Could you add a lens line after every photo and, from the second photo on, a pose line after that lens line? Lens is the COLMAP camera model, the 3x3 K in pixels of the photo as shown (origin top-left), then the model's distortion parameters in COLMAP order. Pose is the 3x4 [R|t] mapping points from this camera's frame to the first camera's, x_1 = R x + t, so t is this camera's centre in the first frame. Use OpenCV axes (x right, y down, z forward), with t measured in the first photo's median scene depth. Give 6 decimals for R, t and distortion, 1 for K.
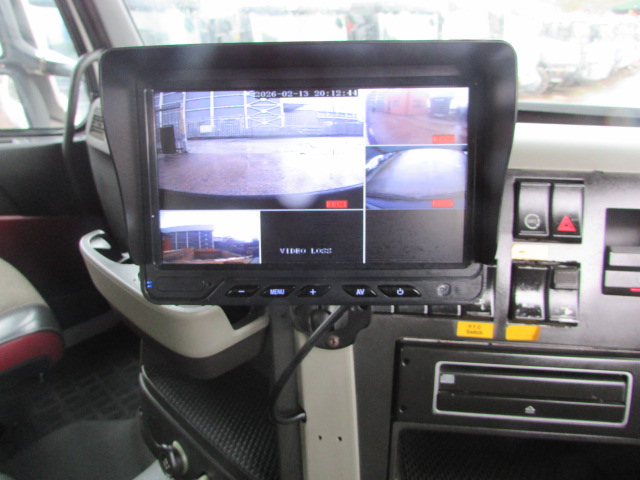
lens RADIAL K [[452.0, 0, 320.4], [0, 452.0, 240.8], [0, 0, 1]] dist [-0.026970, 0.002645]
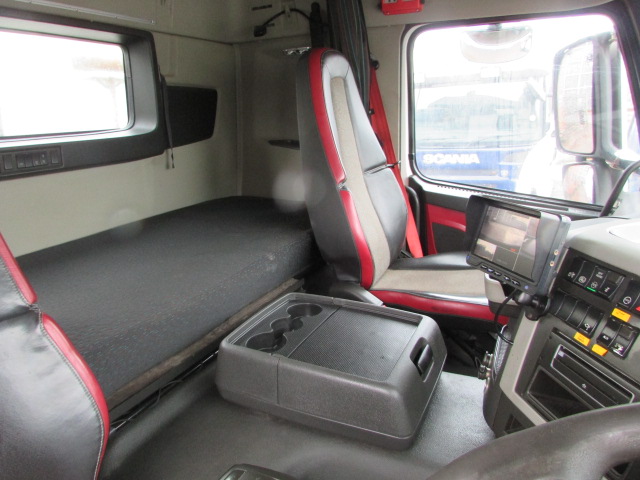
lens RADIAL K [[452.0, 0, 319.9], [0, 452.0, 240.1], [0, 0, 1]] dist [-0.026970, 0.002645]
pose [[0.293983, 0.251465, -0.922138, 1.768426], [-0.373518, 0.918279, 0.131333, -0.037929], [0.879806, 0.305826, 0.363885, -0.934388]]
